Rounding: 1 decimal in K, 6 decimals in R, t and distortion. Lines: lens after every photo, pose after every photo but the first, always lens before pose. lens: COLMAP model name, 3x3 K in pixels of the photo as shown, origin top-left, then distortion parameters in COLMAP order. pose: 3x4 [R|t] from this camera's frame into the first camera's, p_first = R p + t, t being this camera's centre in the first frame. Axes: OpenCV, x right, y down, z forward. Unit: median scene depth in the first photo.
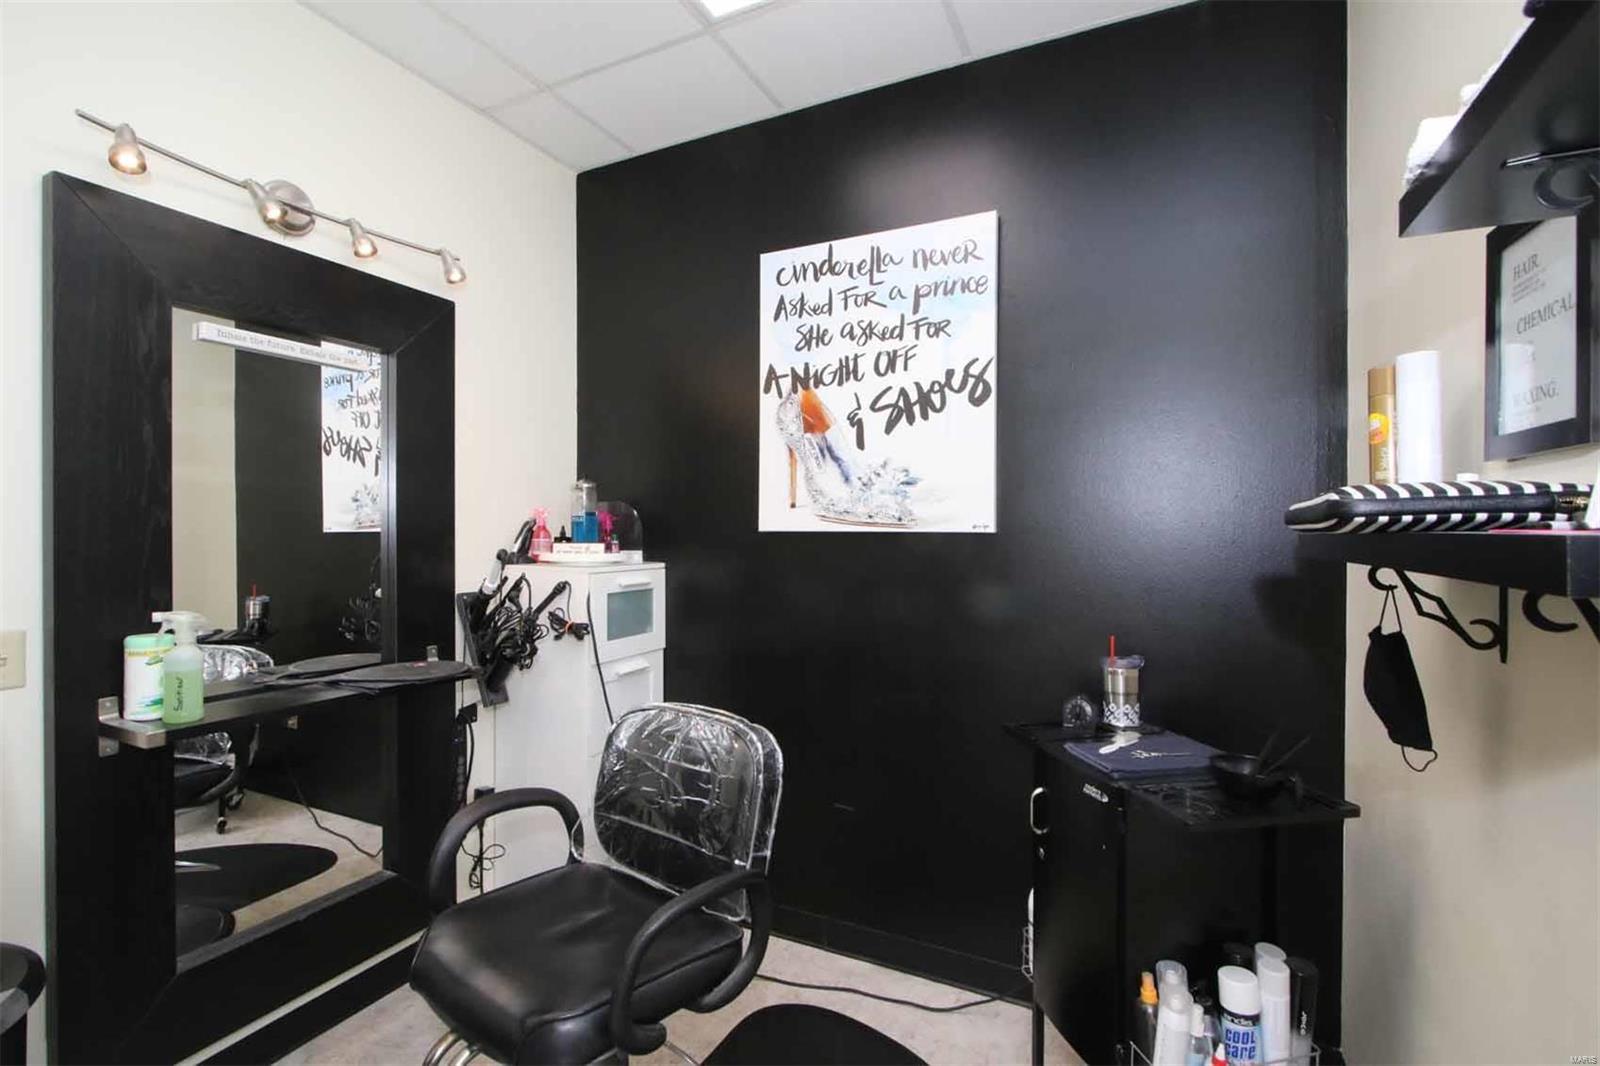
lens RADIAL K [[731.6, 0, 788.0], [0, 731.6, 527.7], [0, 0, 1]] dist [-0.016908, 0.001945]
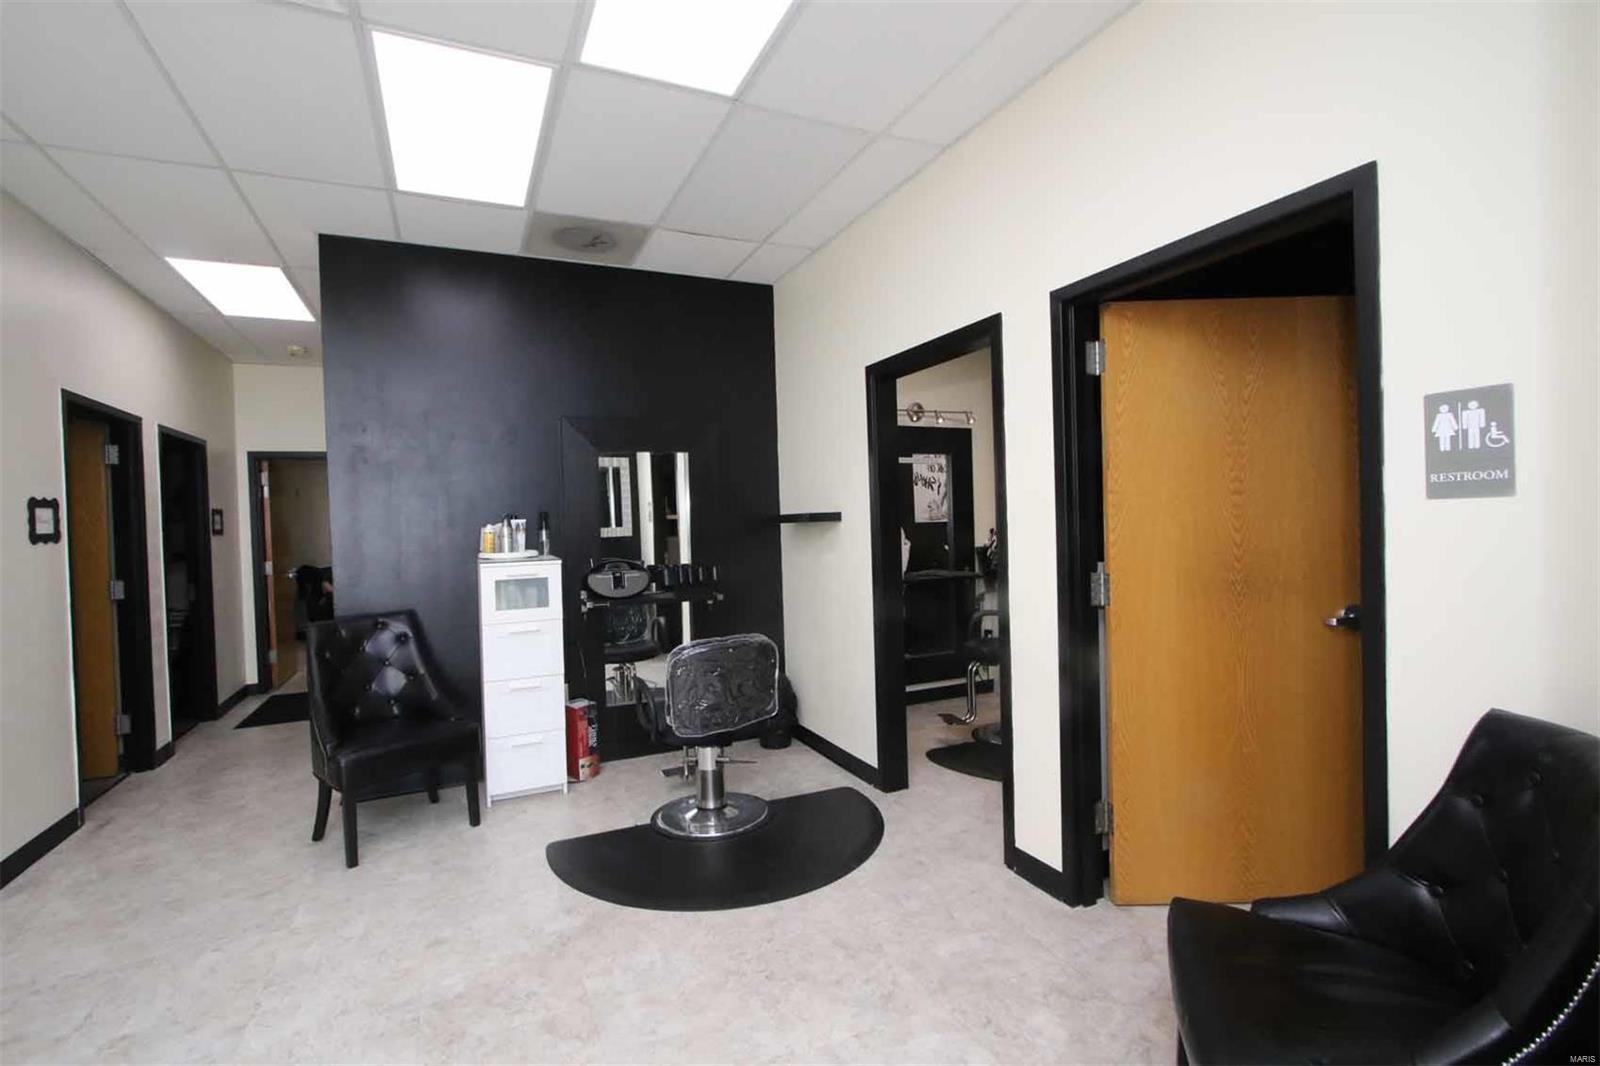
lens RADIAL K [[731.6, 0, 791.4], [0, 731.6, 527.5], [0, 0, 1]] dist [-0.016908, 0.001945]
pose [[0.779433, -0.014884, -0.626309, 0.597735], [0.026689, 0.999599, 0.009458, -0.012605], [0.625917, -0.024088, 0.779517, -1.287436]]
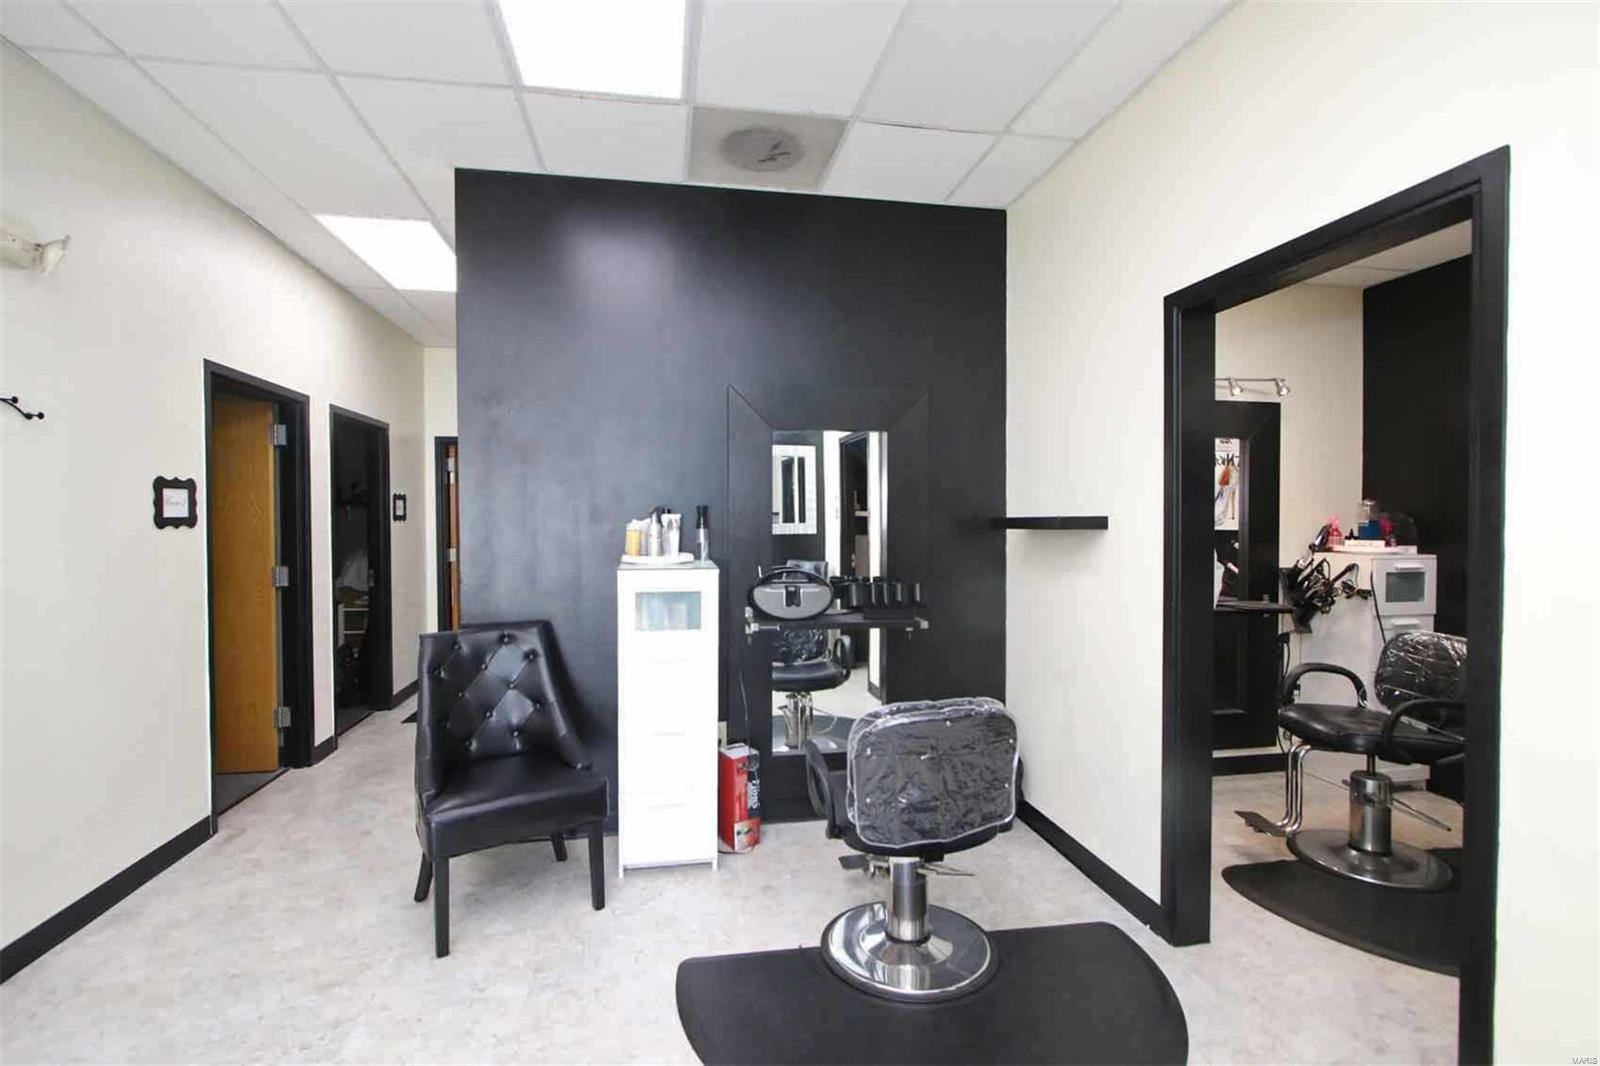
lens RADIAL K [[731.6, 0, 776.0], [0, 731.6, 530.5], [0, 0, 1]] dist [-0.016908, 0.001945]
pose [[0.581048, 0.014554, -0.813739, 0.261785], [-0.001778, 0.999860, 0.016613, -0.024927], [0.813867, -0.008206, 0.580993, -0.997149]]
